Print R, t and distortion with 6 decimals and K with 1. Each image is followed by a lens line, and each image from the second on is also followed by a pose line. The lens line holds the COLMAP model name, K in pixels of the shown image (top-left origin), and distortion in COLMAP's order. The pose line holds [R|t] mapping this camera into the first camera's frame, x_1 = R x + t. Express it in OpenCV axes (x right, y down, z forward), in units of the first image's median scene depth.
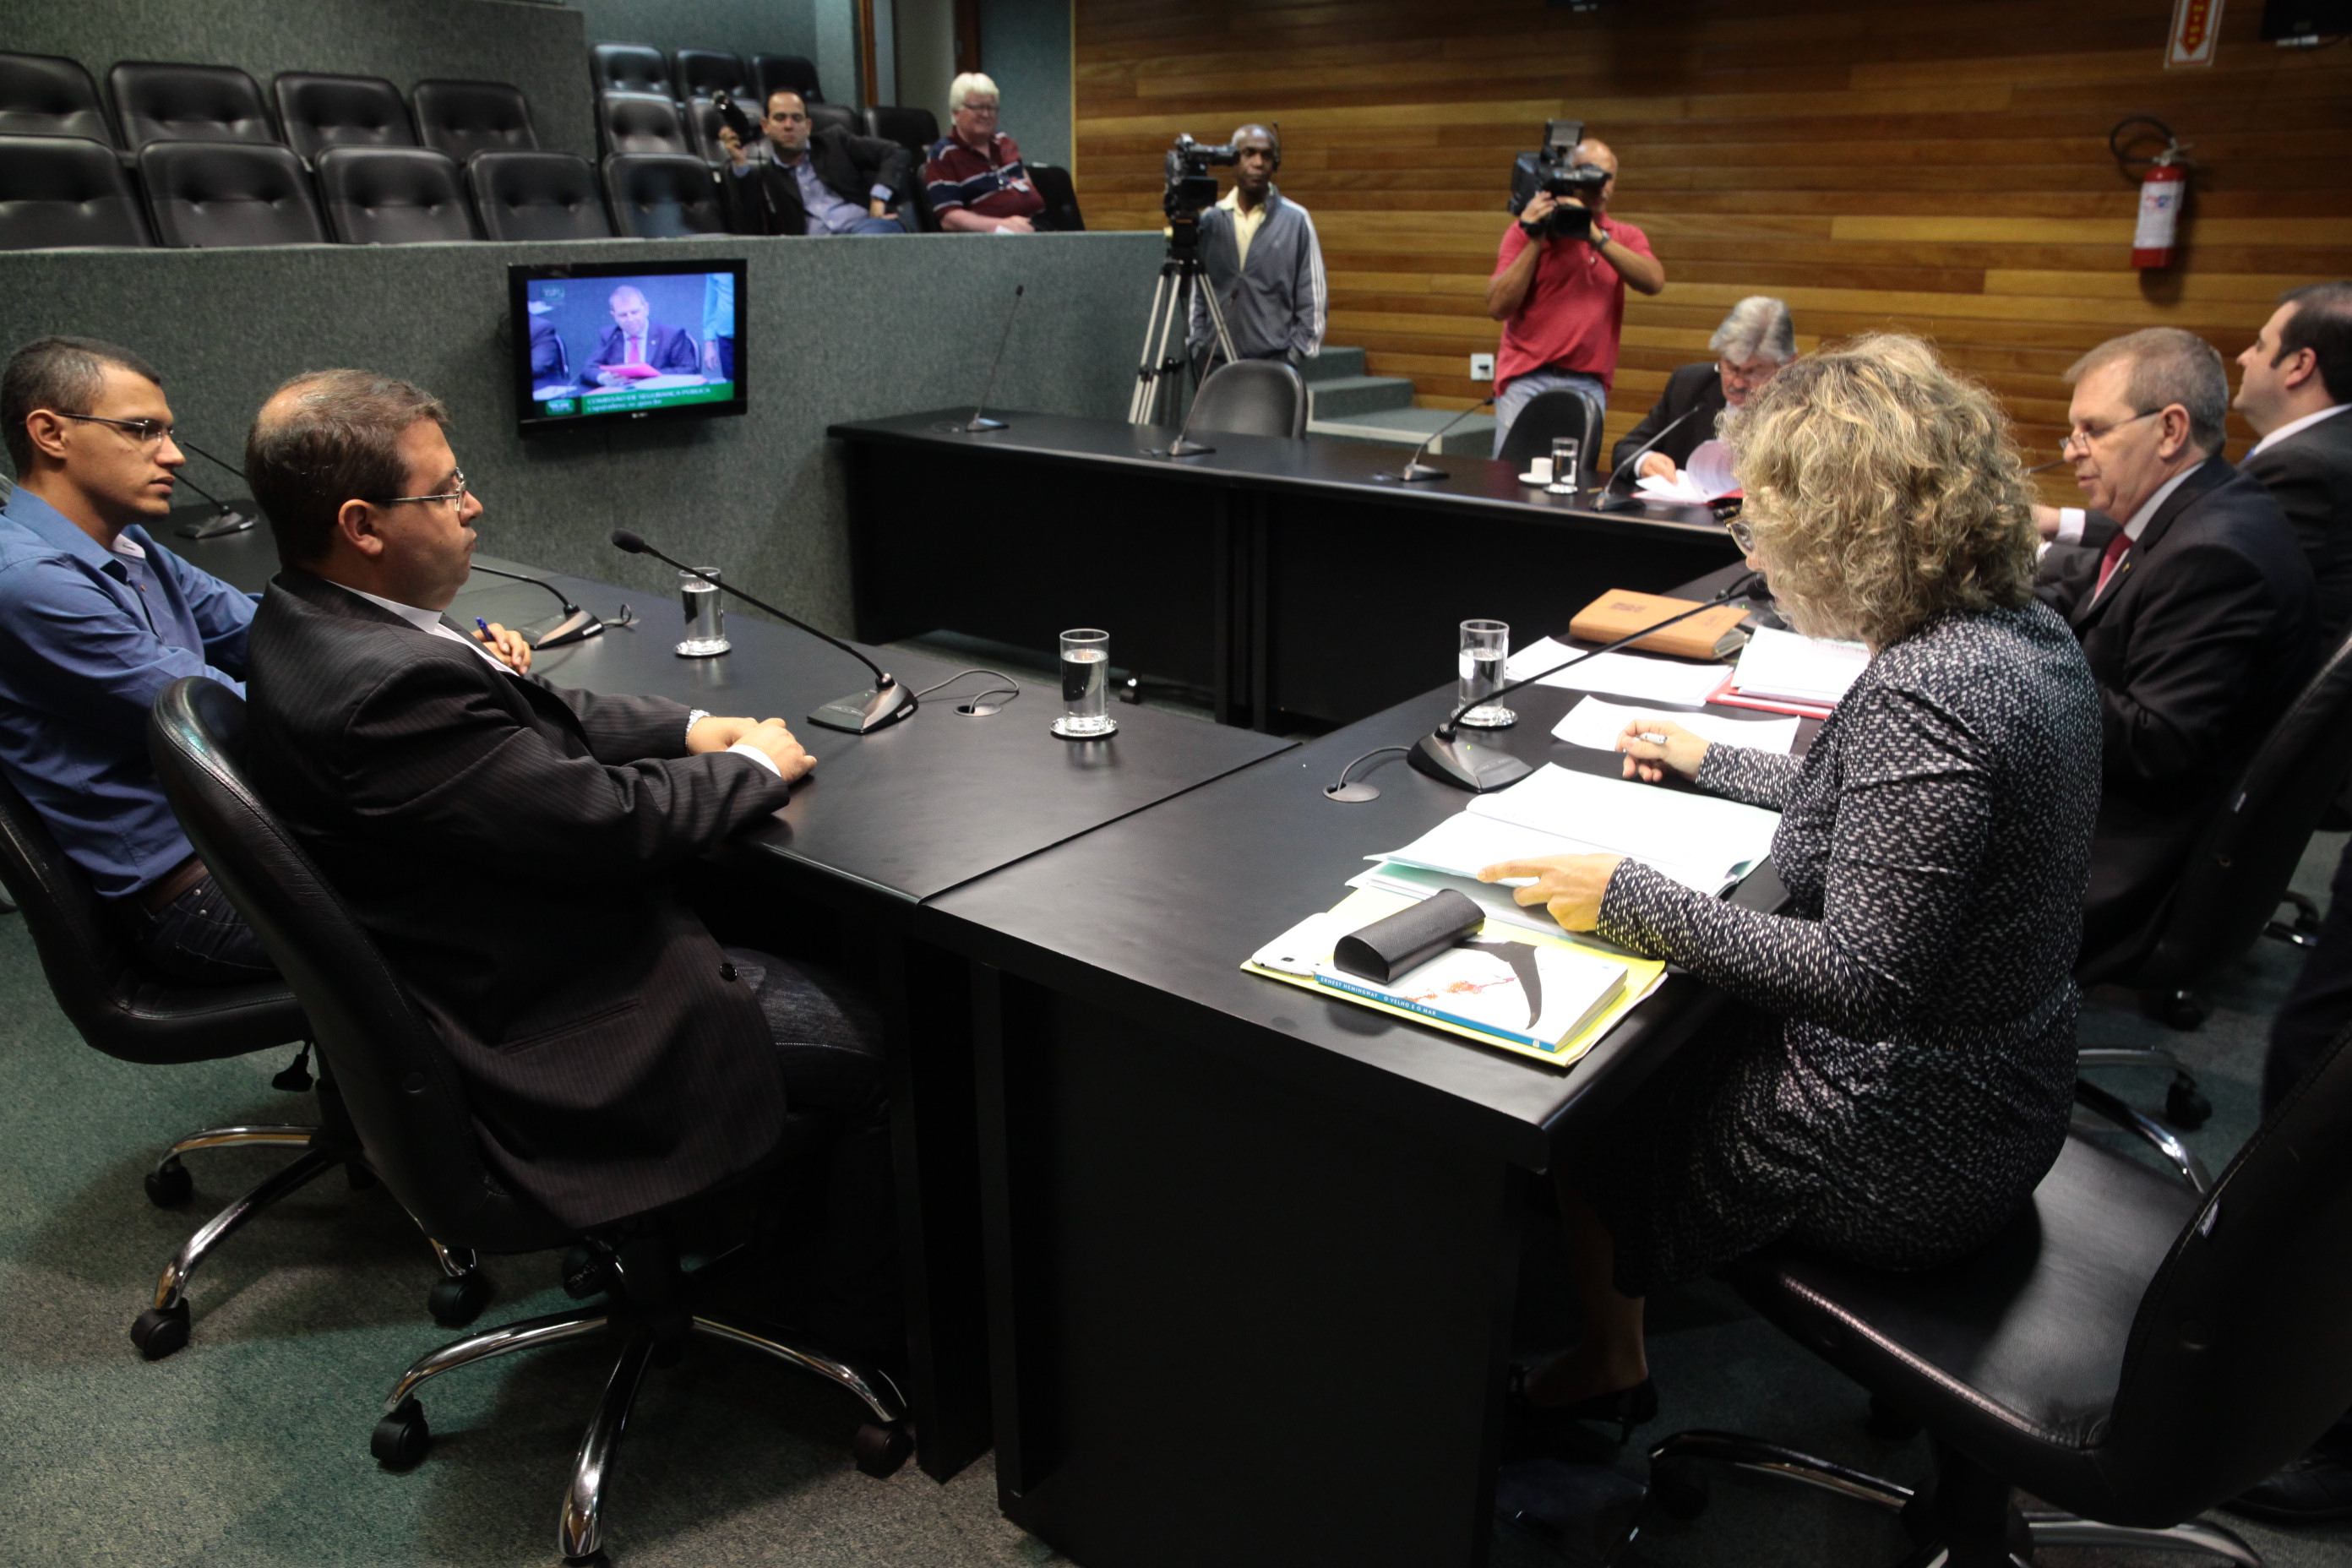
lens RADIAL K [[1620.9, 0, 1167.5], [0, 1620.9, 785.1], [0, 0, 1]] dist [-0.097376, 0.079759]
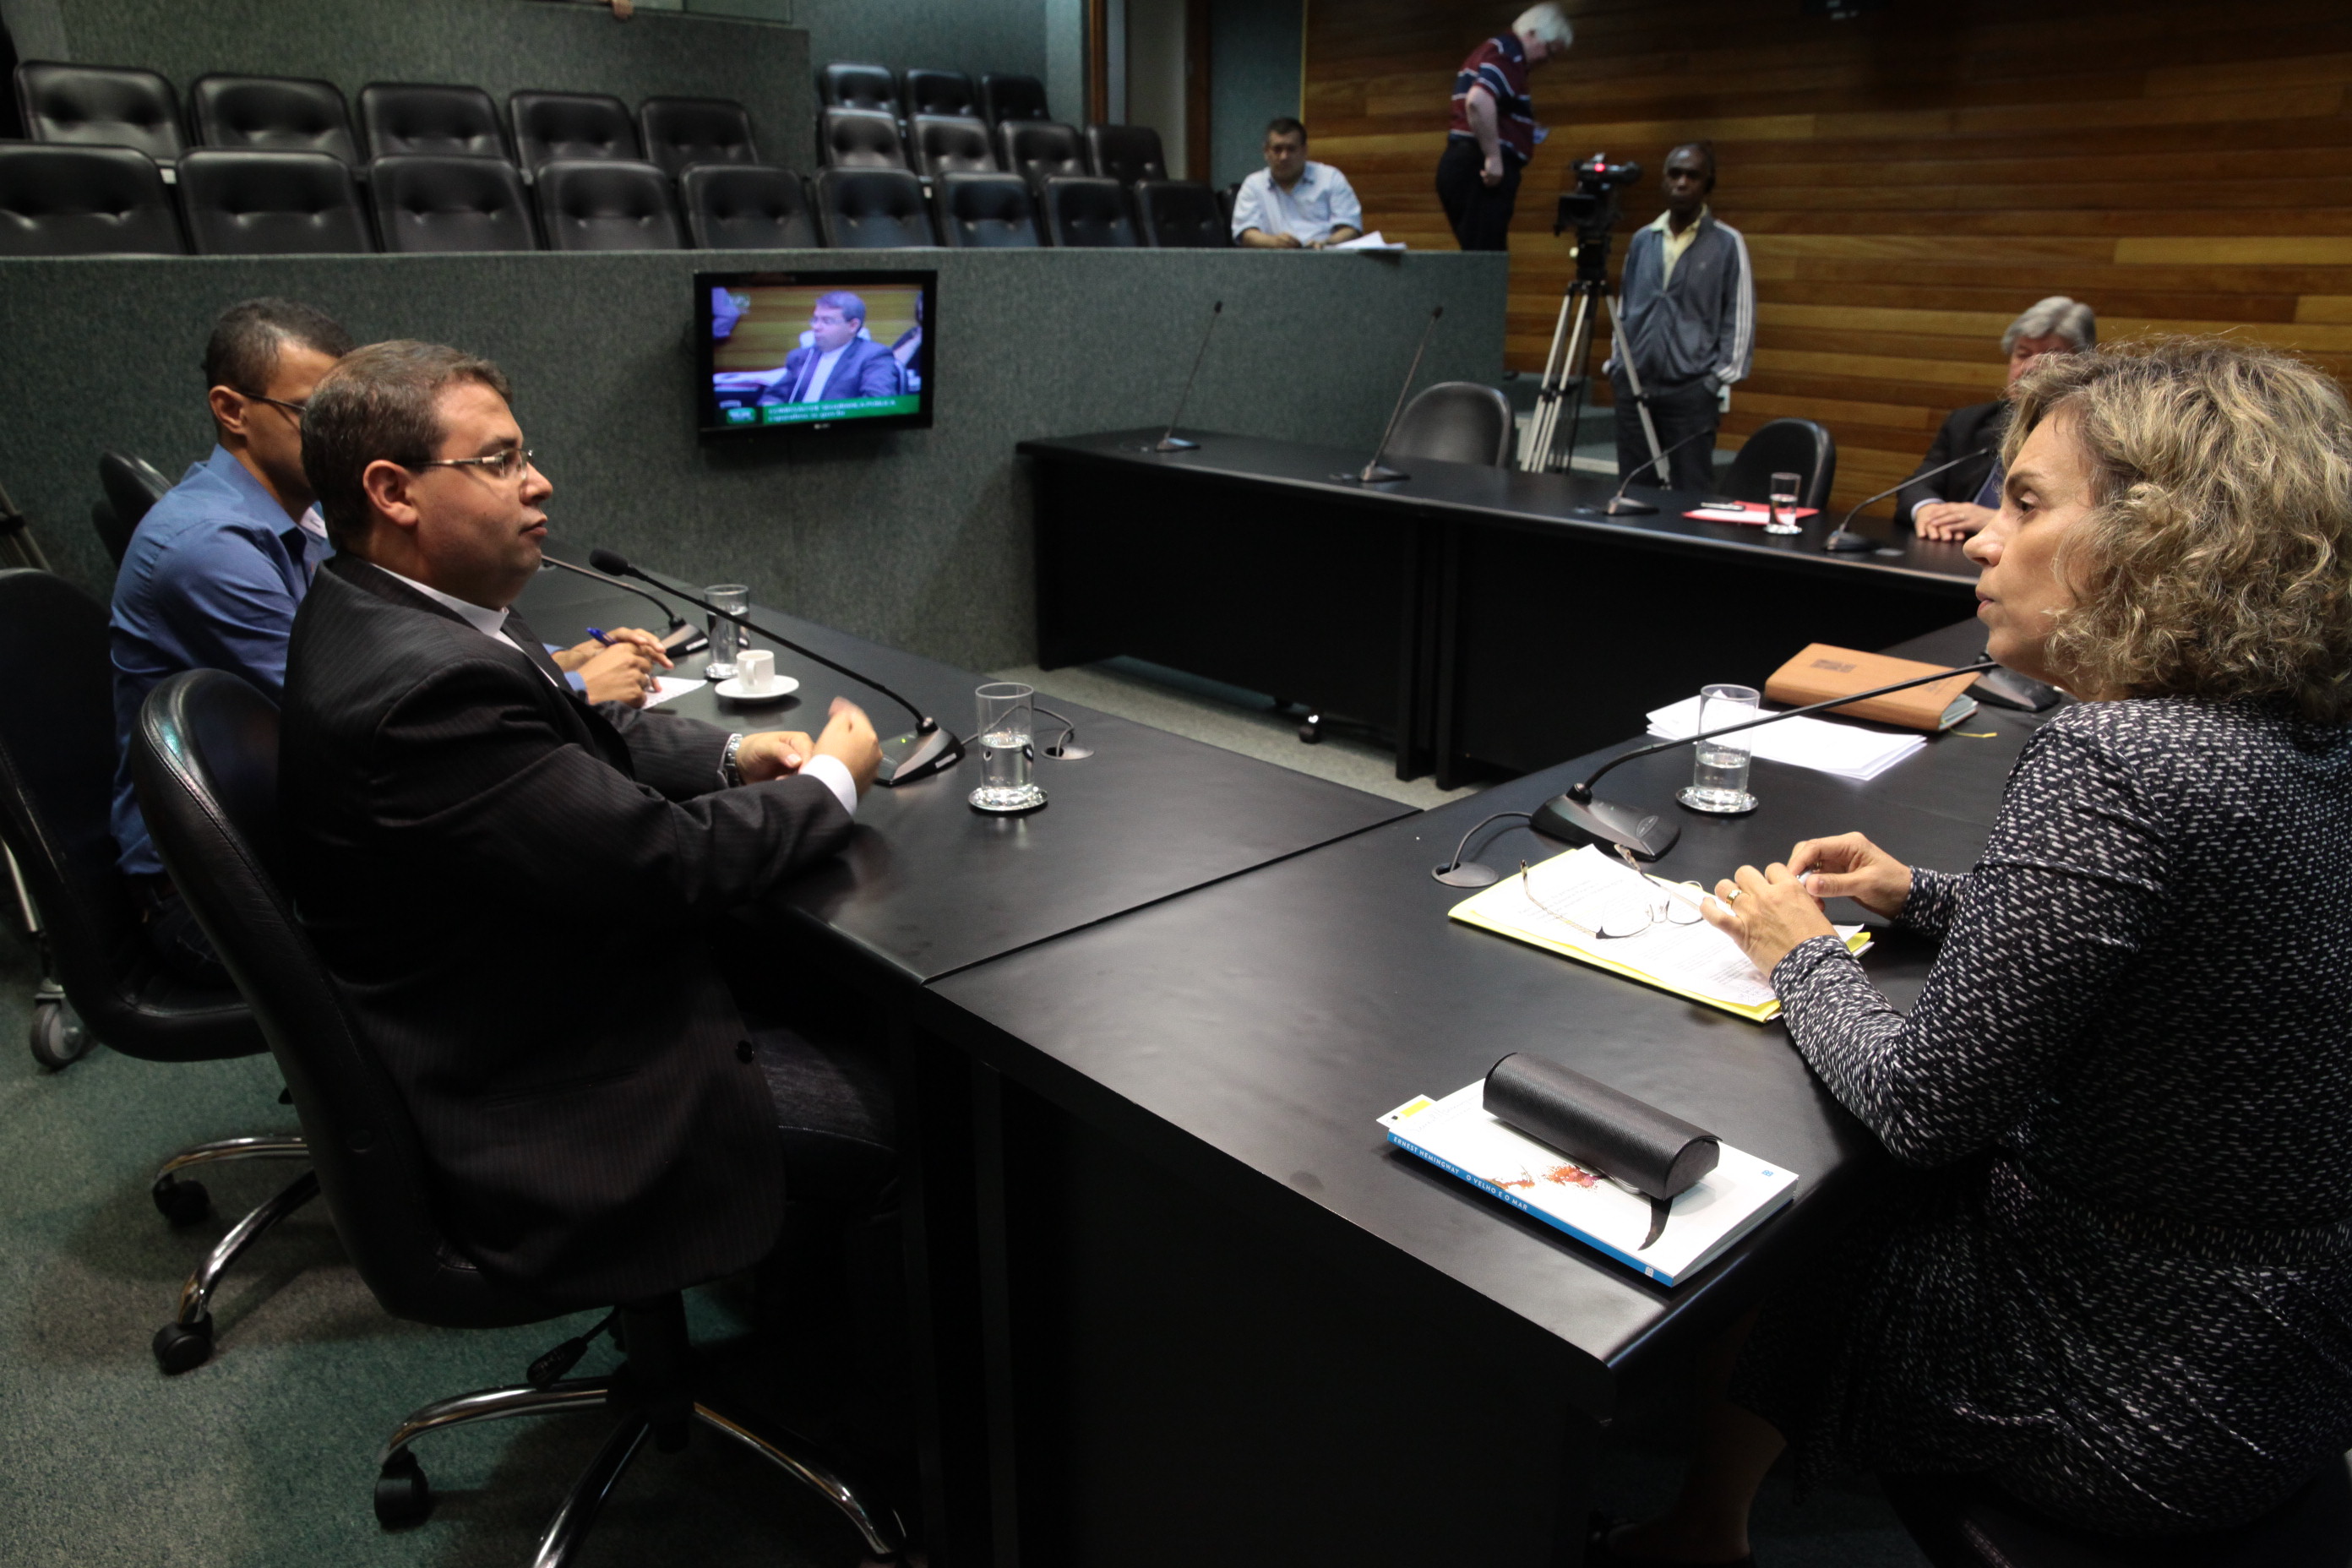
lens RADIAL K [[1612.8, 0, 1170.8], [0, 1612.8, 784.7], [0, 0, 1]] dist [-0.100706, 0.076474]
pose [[0.989116, 0.049136, -0.138689, 0.026928], [-0.051307, 0.998609, -0.012119, -0.008697], [0.137901, 0.019103, 0.990262, 0.051852]]
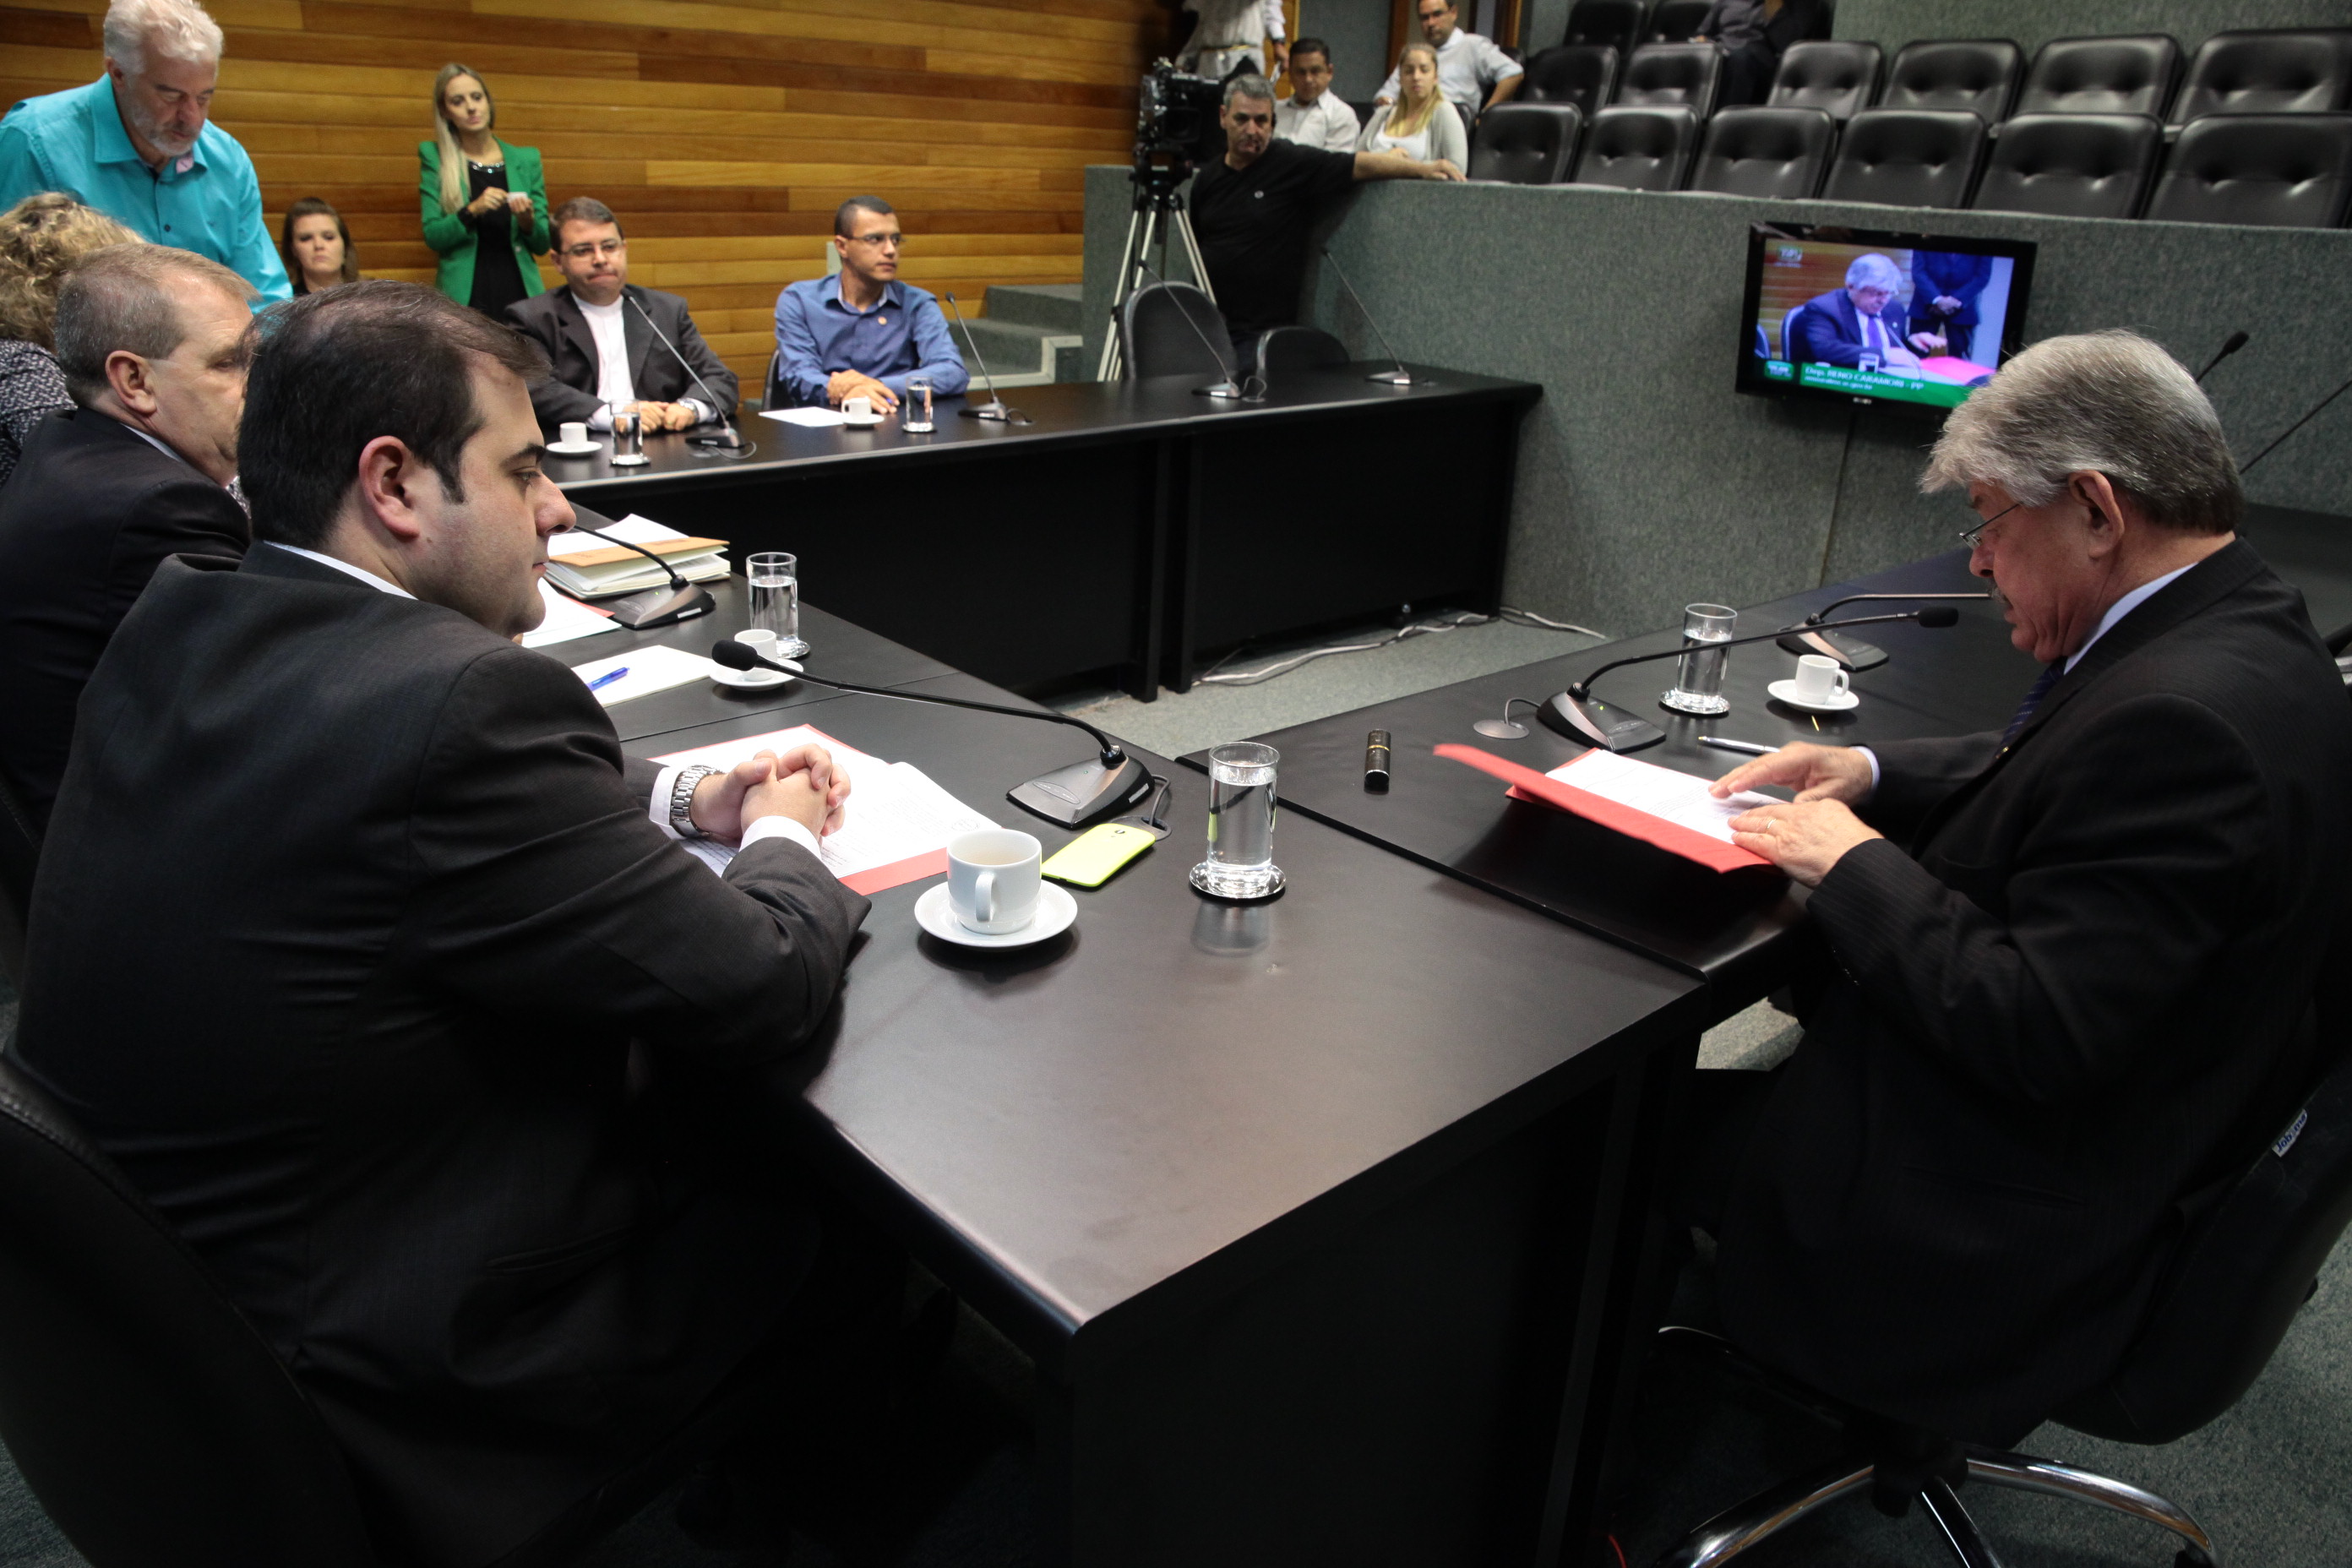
lens RADIAL K [[1612.8, 0, 1170.8], [0, 1612.8, 784.7], [0, 0, 1]] dist [-0.100706, 0.076474]
pose [[-0.165998, 0.355101, -0.919972, 0.567512], [-0.359640, 0.846860, 0.391774, -0.228892], [0.918207, 0.395892, -0.012868, 0.656840]]
